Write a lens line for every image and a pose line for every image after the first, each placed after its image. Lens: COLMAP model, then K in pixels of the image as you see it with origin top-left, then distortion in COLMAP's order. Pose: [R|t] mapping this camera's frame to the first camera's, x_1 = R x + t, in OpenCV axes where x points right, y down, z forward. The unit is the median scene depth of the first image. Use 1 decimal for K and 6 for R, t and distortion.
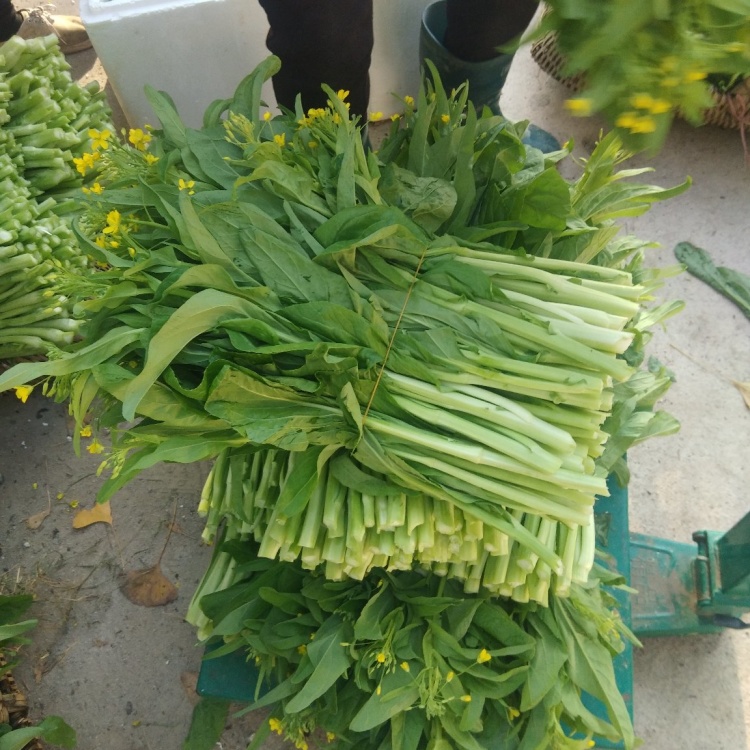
lens RADIAL K [[1013.0, 0, 375.0], [0, 1013.0, 375.0], [0, 0, 1]] dist [-0.089551, 0.005012]
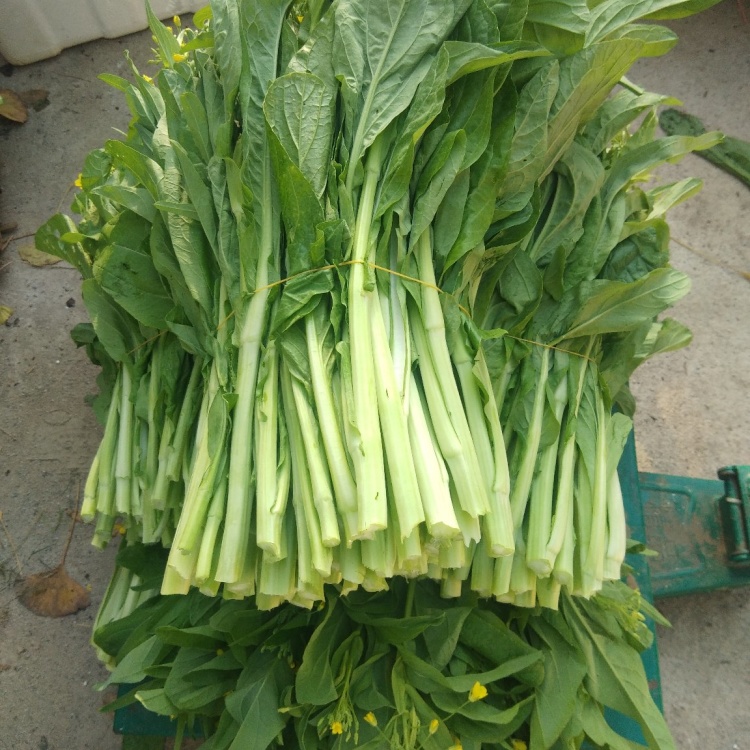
lens RADIAL K [[819.7, 0, 375.0], [0, 819.7, 375.0], [0, 0, 1]] dist [-0.008799, -0.036746]
pose [[0.995788, -0.089165, 0.021364, 0.034679], [0.085770, 0.988227, 0.126691, -0.024230], [-0.032409, -0.124325, 0.991712, 0.360874]]
